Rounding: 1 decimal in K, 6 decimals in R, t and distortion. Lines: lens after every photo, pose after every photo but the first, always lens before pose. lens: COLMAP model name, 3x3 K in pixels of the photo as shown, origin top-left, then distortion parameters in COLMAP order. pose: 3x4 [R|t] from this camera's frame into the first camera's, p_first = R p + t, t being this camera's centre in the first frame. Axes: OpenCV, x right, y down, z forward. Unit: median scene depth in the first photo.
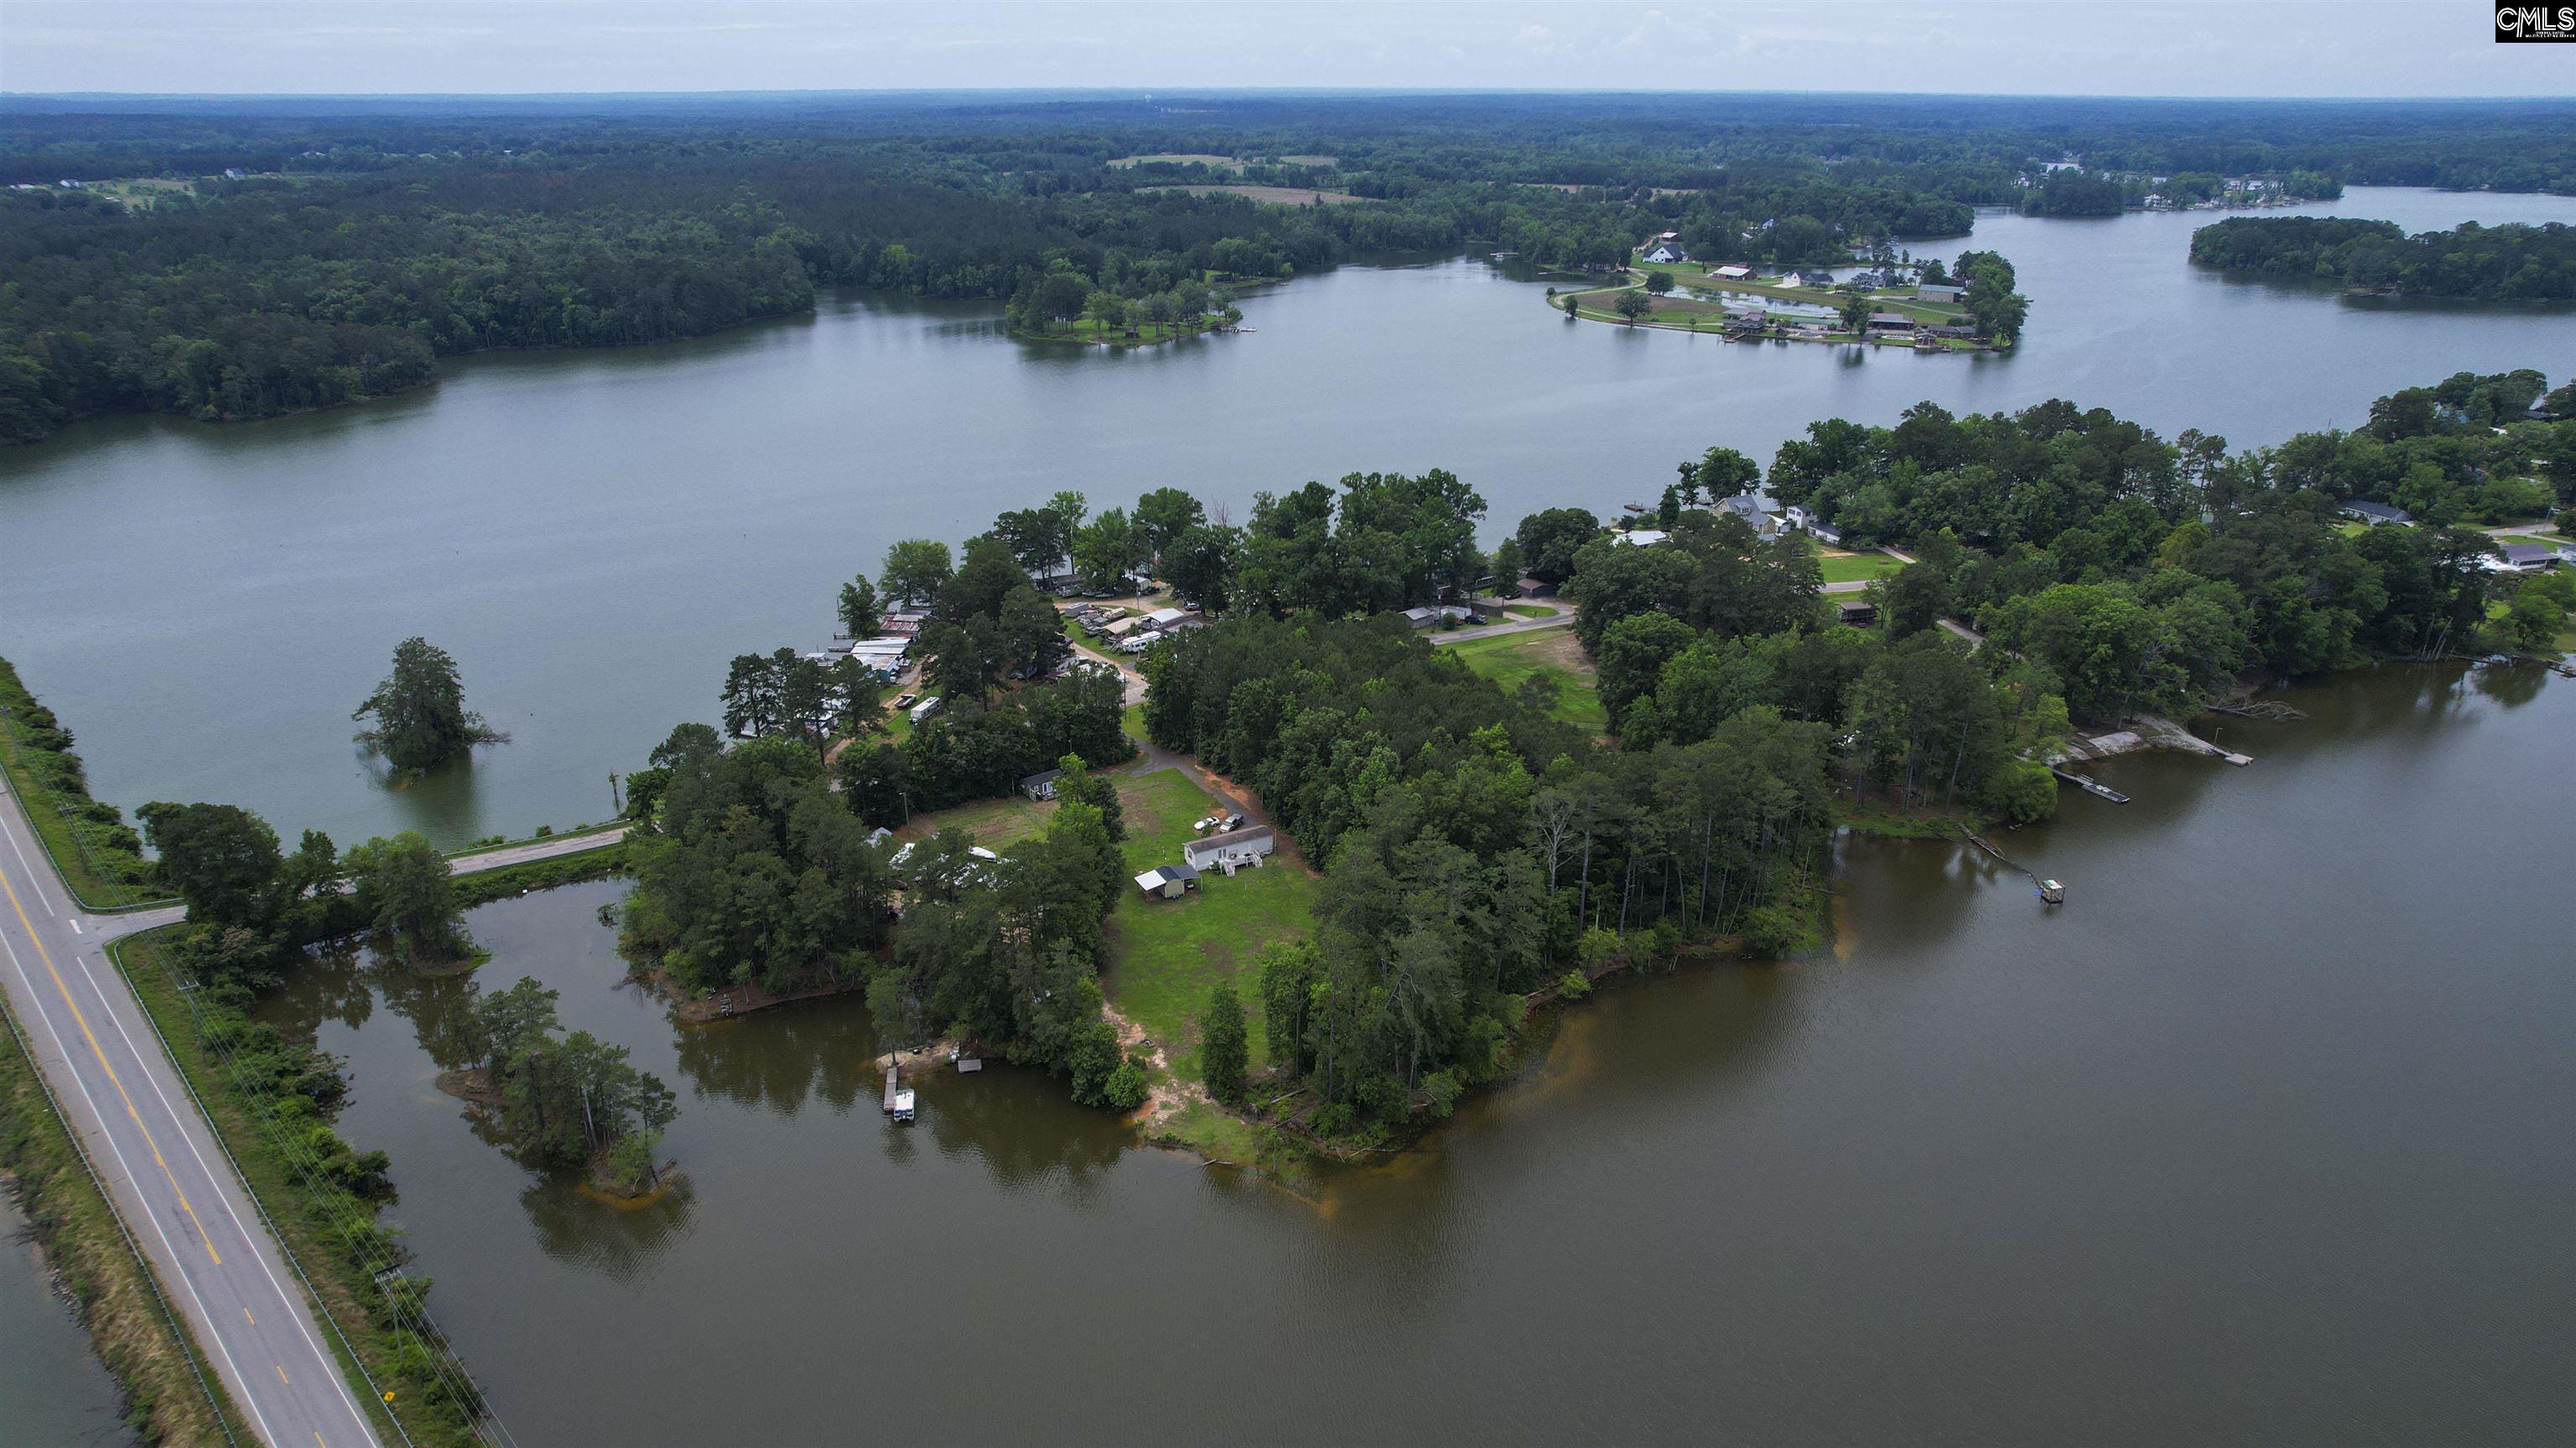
lens RADIAL K [[1645.4, 0, 1302.8], [0, 1645.4, 712.2], [0, 0, 1]] dist [-0.034799, 0.005790]
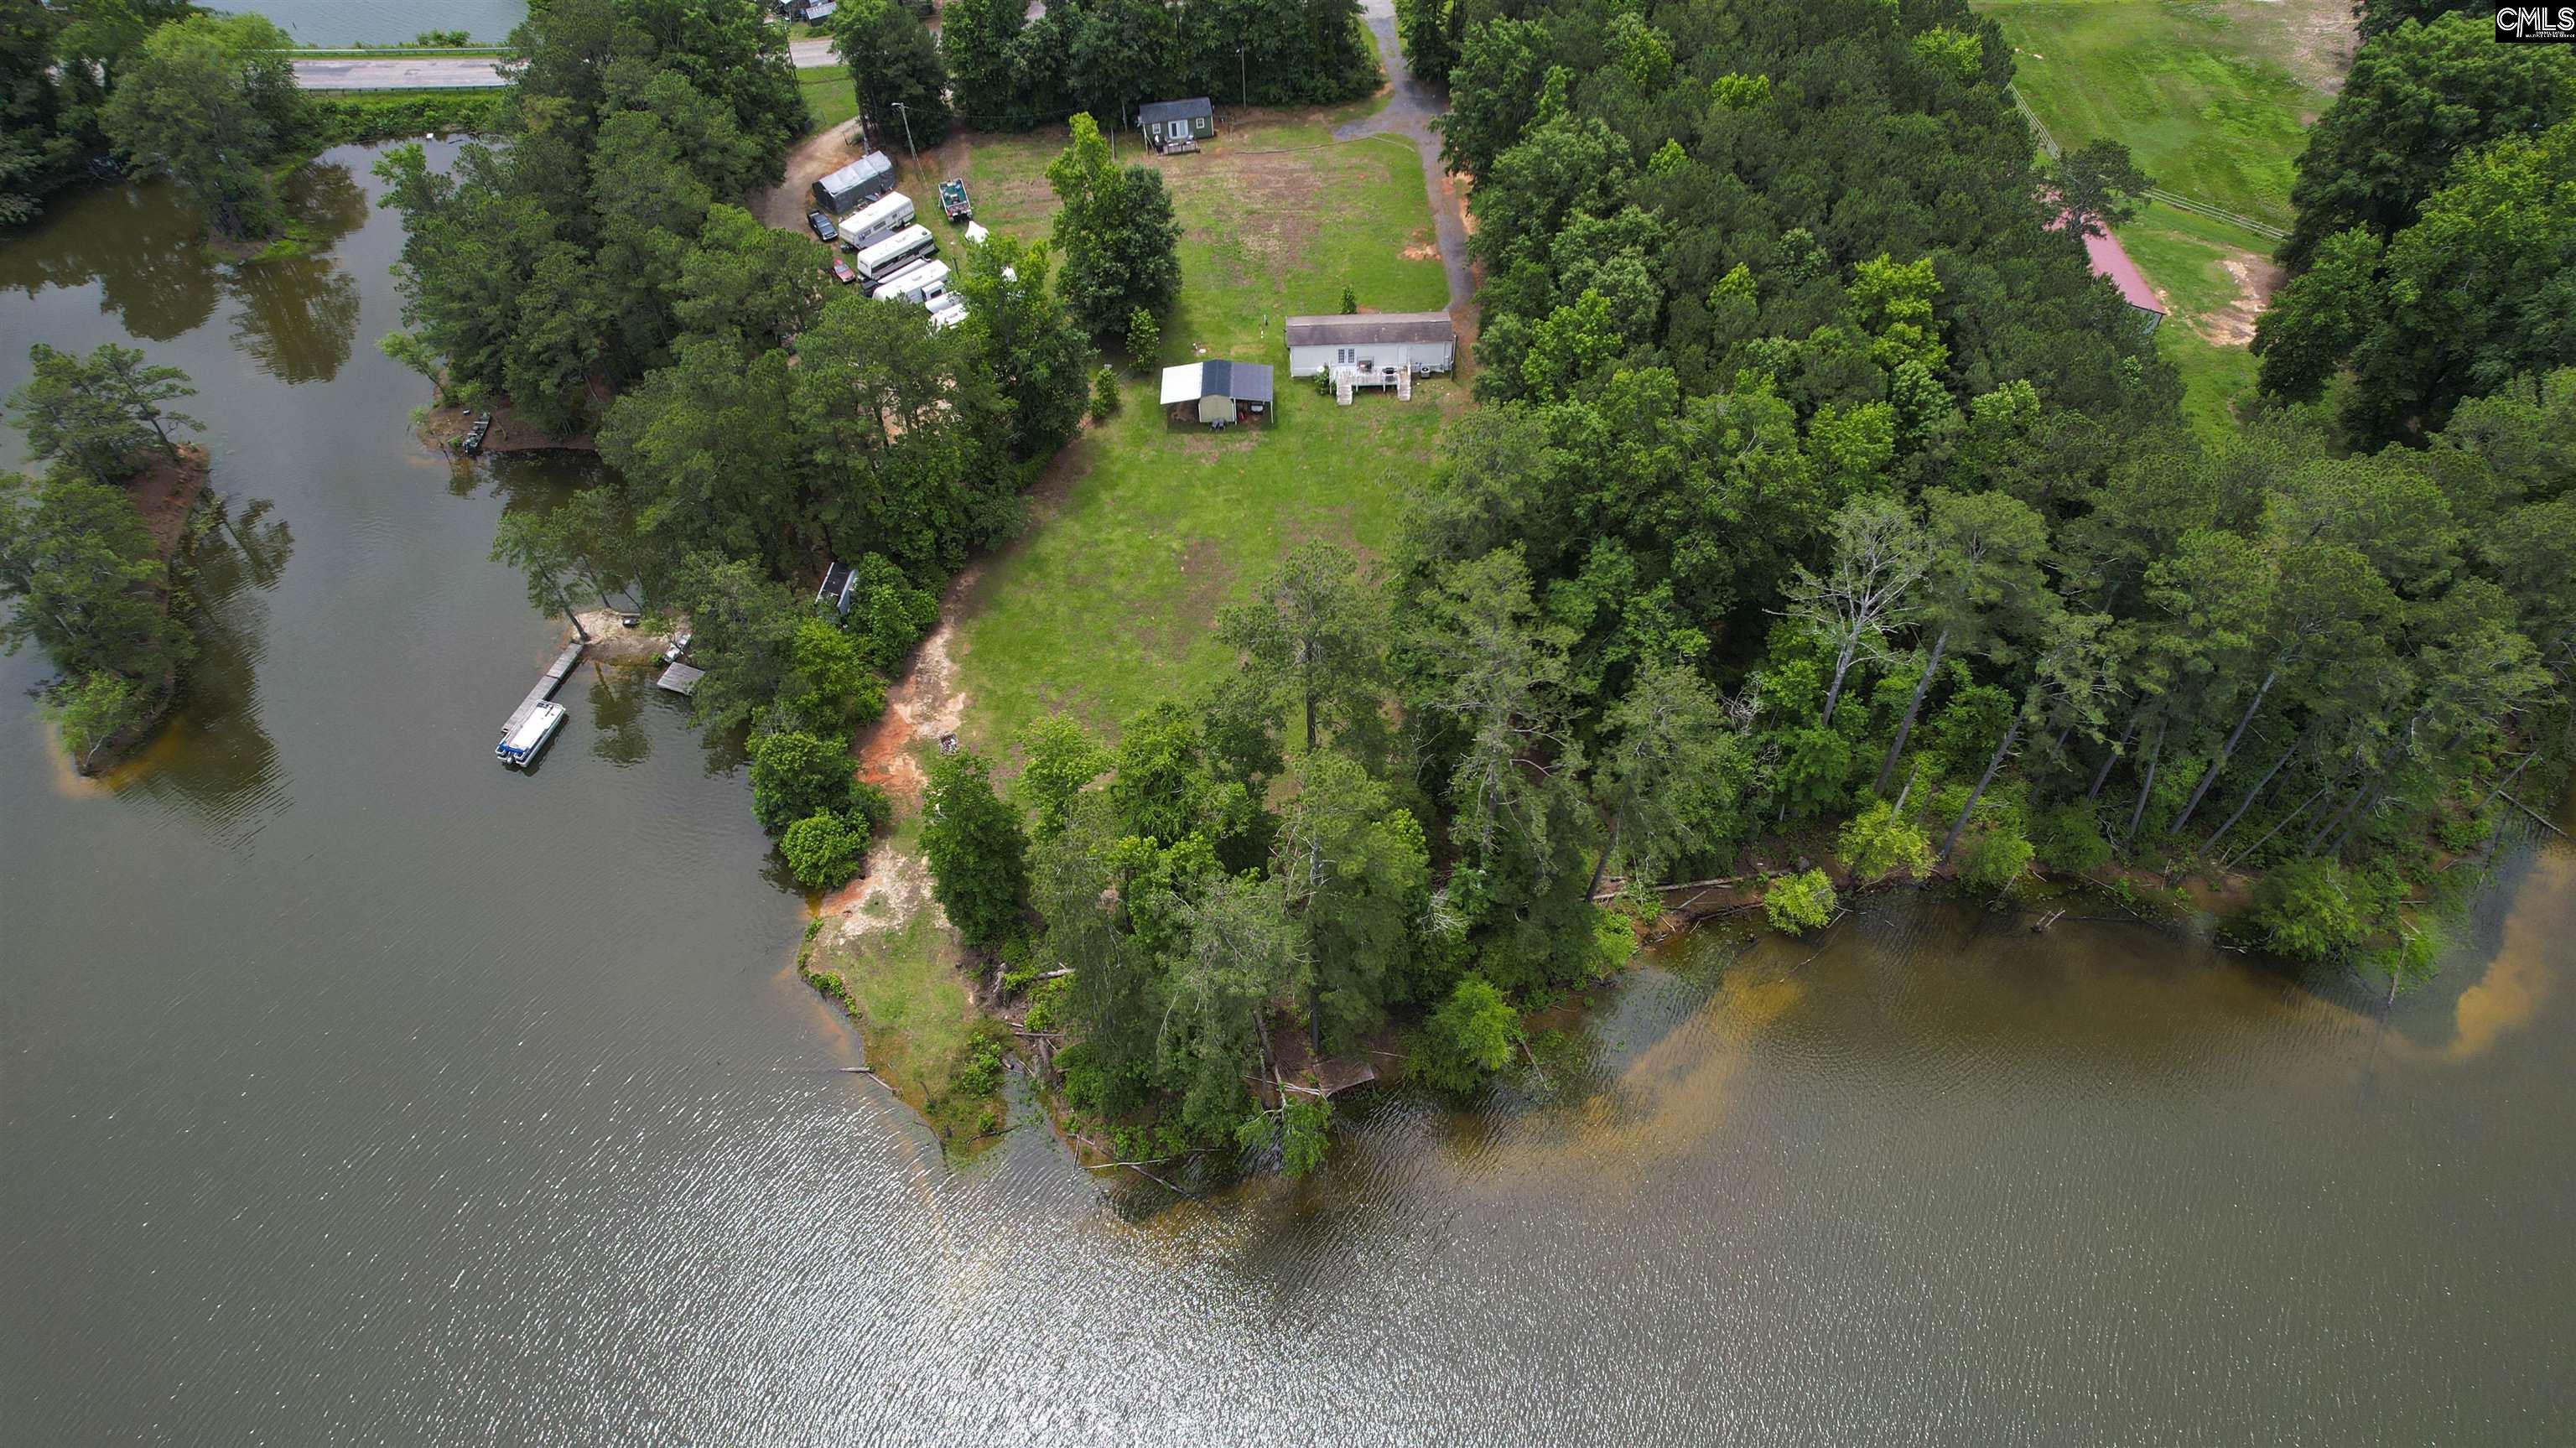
lens RADIAL K [[1645.1, 0, 1307.8], [0, 1645.1, 728.7], [0, 0, 1]] dist [-0.080639, 0.074570]
pose [[0.887385, 0.345652, -0.305078, 0.119473], [-0.154094, 0.846047, 0.510352, -0.067694], [0.434515, -0.405868, 0.804033, 0.418246]]
